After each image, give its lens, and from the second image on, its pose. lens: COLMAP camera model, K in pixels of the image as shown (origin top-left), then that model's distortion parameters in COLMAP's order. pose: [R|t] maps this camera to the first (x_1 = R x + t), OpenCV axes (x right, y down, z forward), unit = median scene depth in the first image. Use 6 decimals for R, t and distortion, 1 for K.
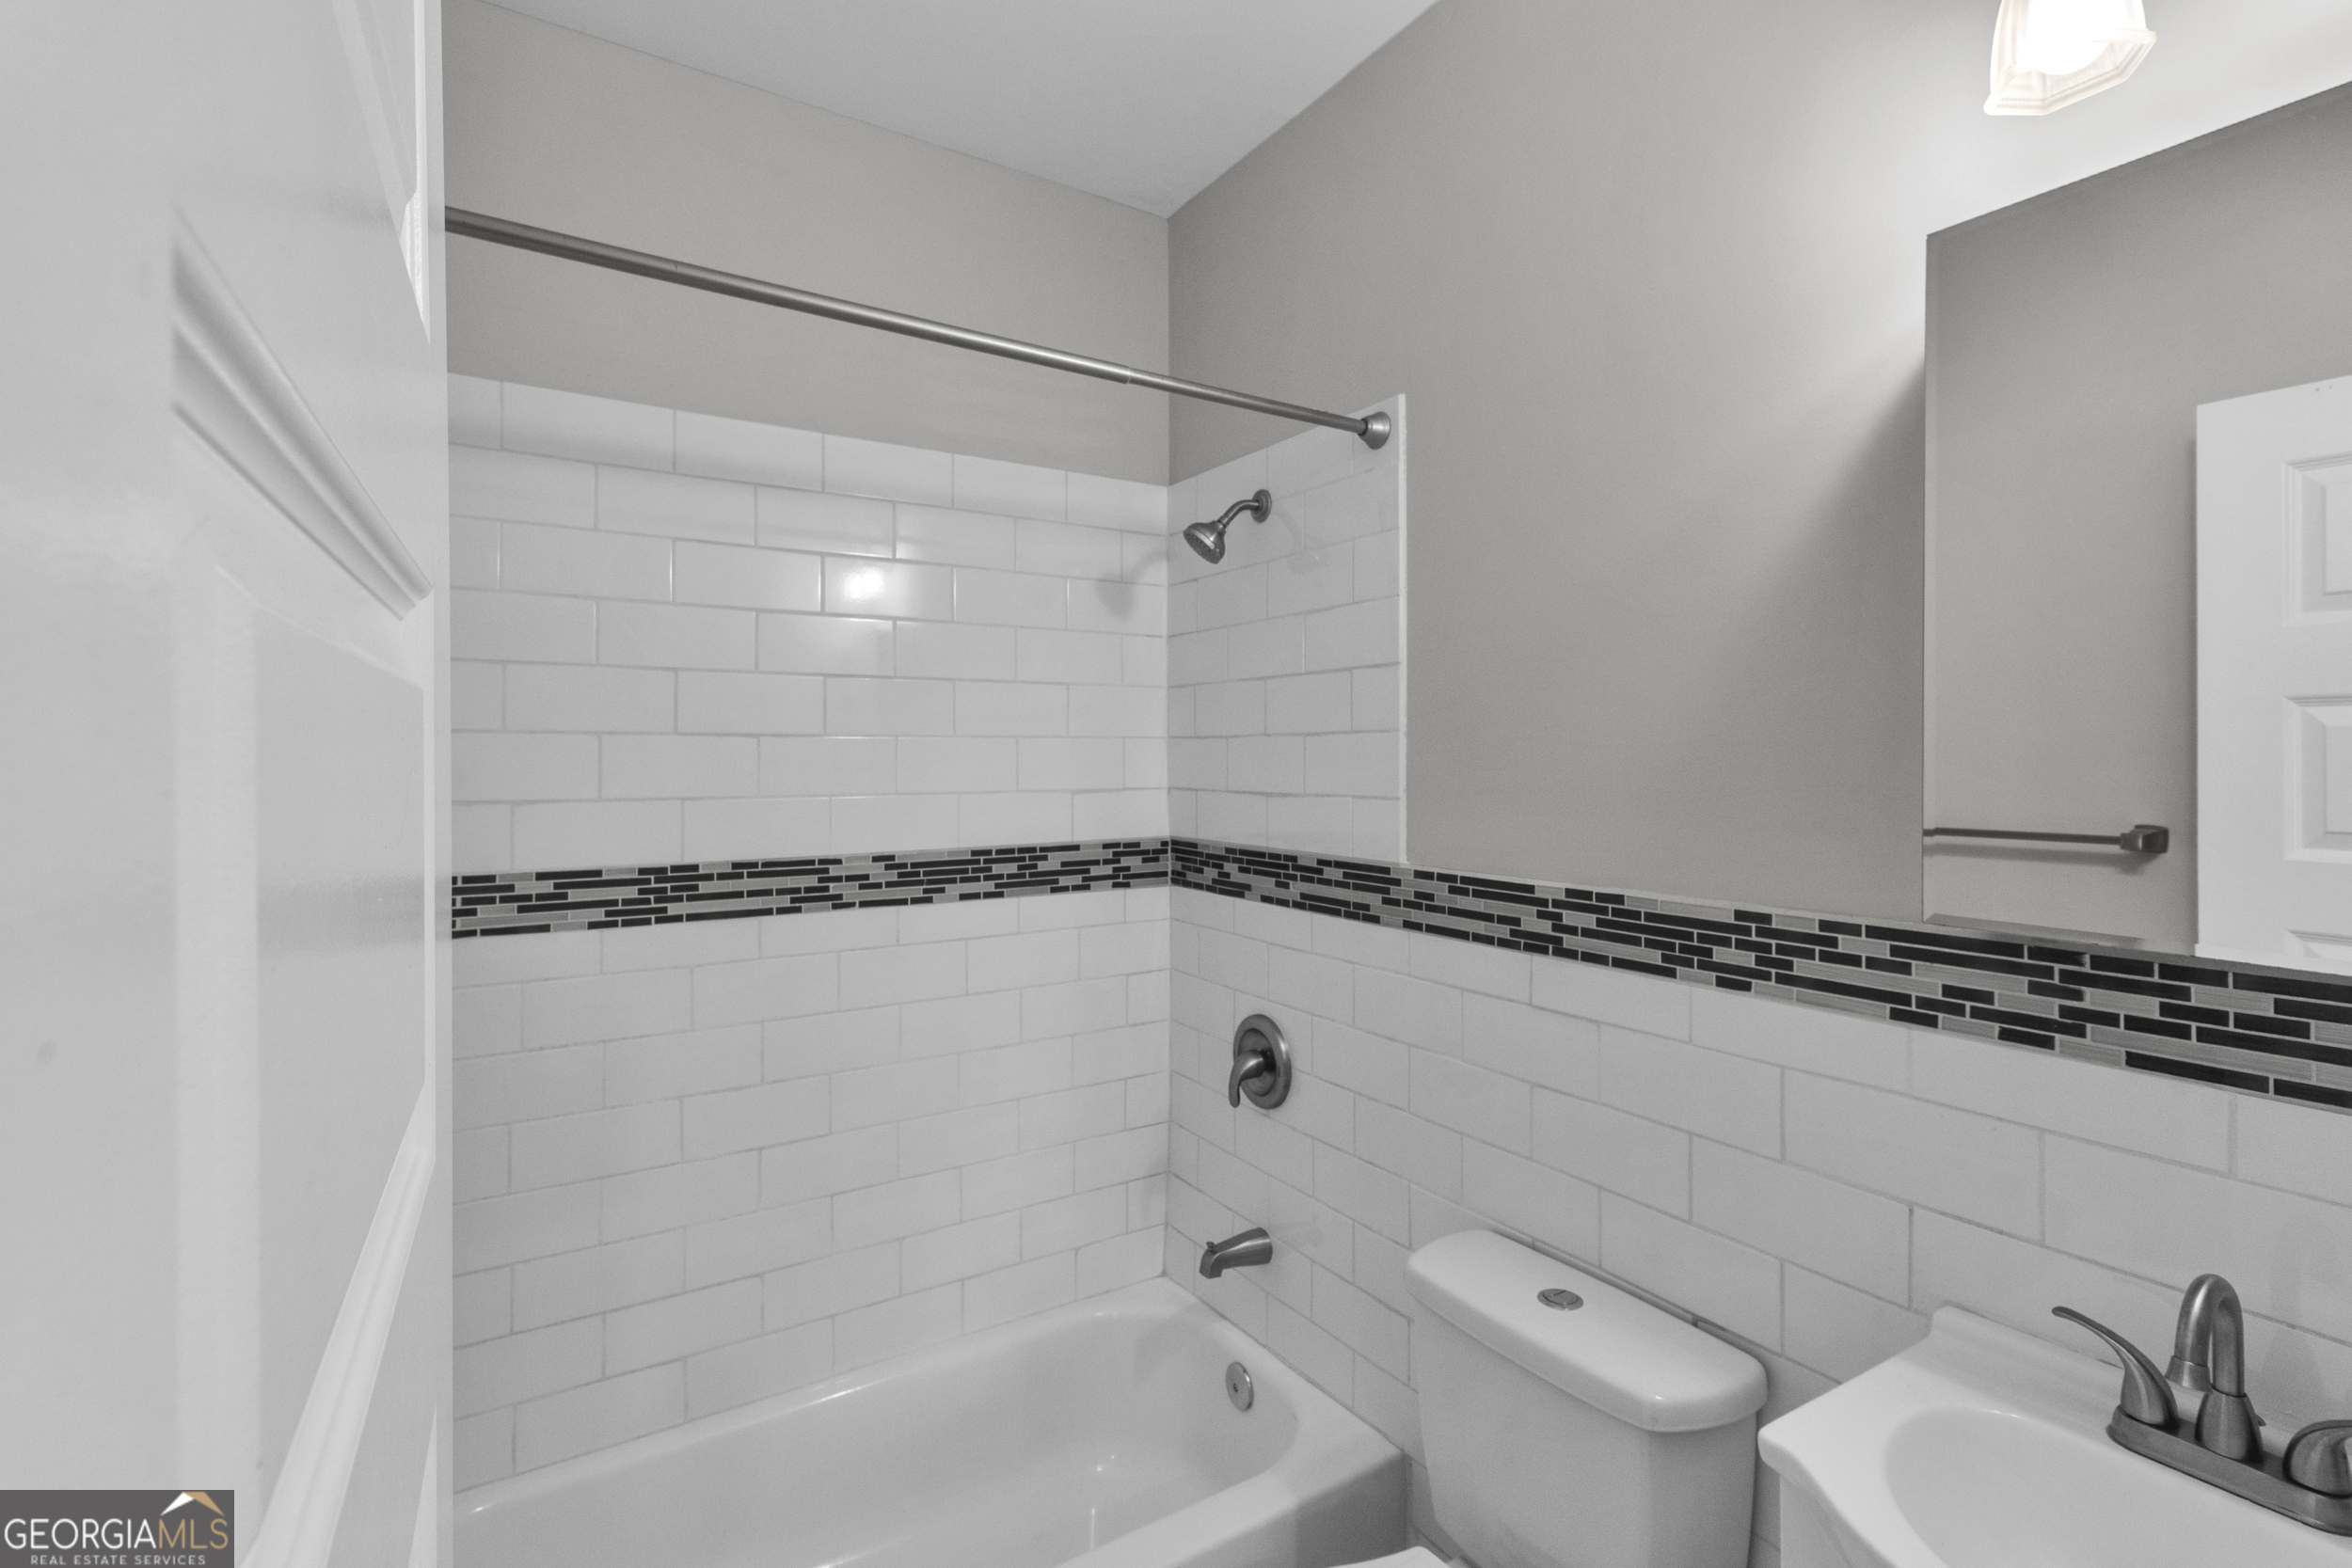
lens RADIAL K [[1100.9, 0, 1177.2], [0, 1100.9, 750.8], [0, 0, 1]] dist [0.001194, -0.000116]
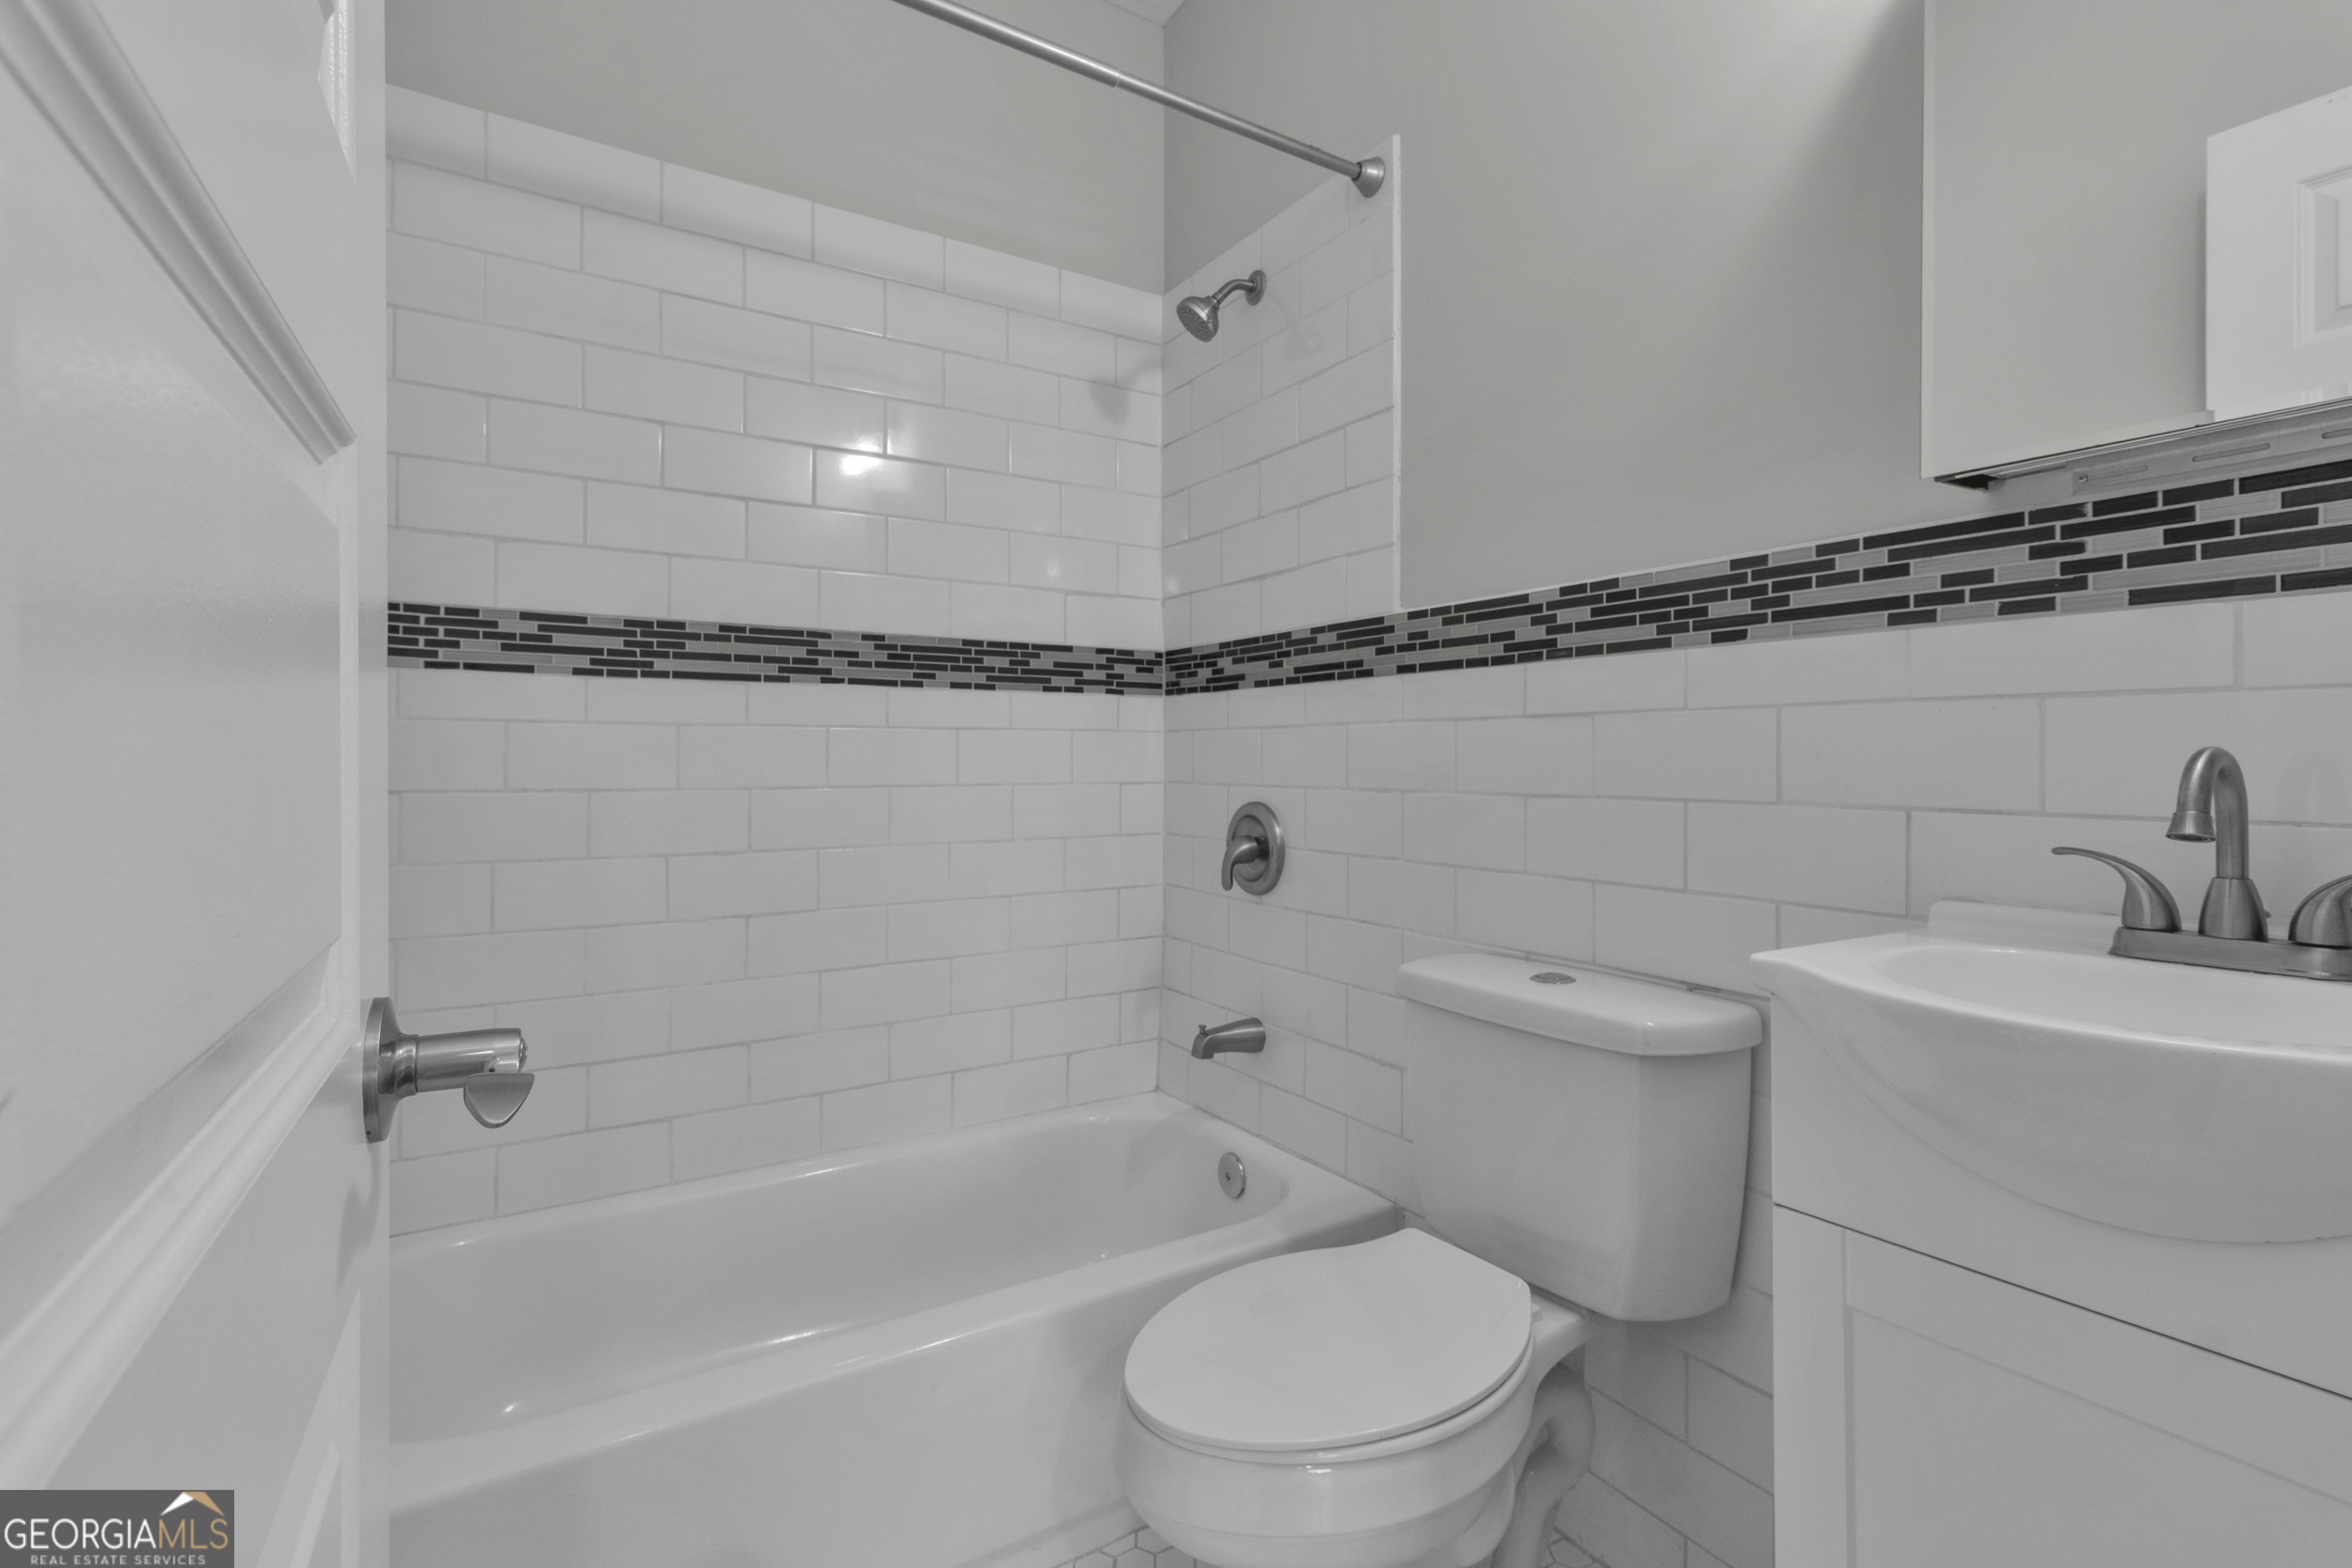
lens RADIAL K [[1104.7, 0, 1176.2], [0, 1104.7, 747.9], [0, 0, 1]] dist [0.001776, 0.000153]
pose [[0.999984, 0.001833, -0.005365, 0.012072], [-0.001845, 0.999996, -0.002101, 0.212669], [0.005361, 0.002110, 0.999983, 0.008655]]
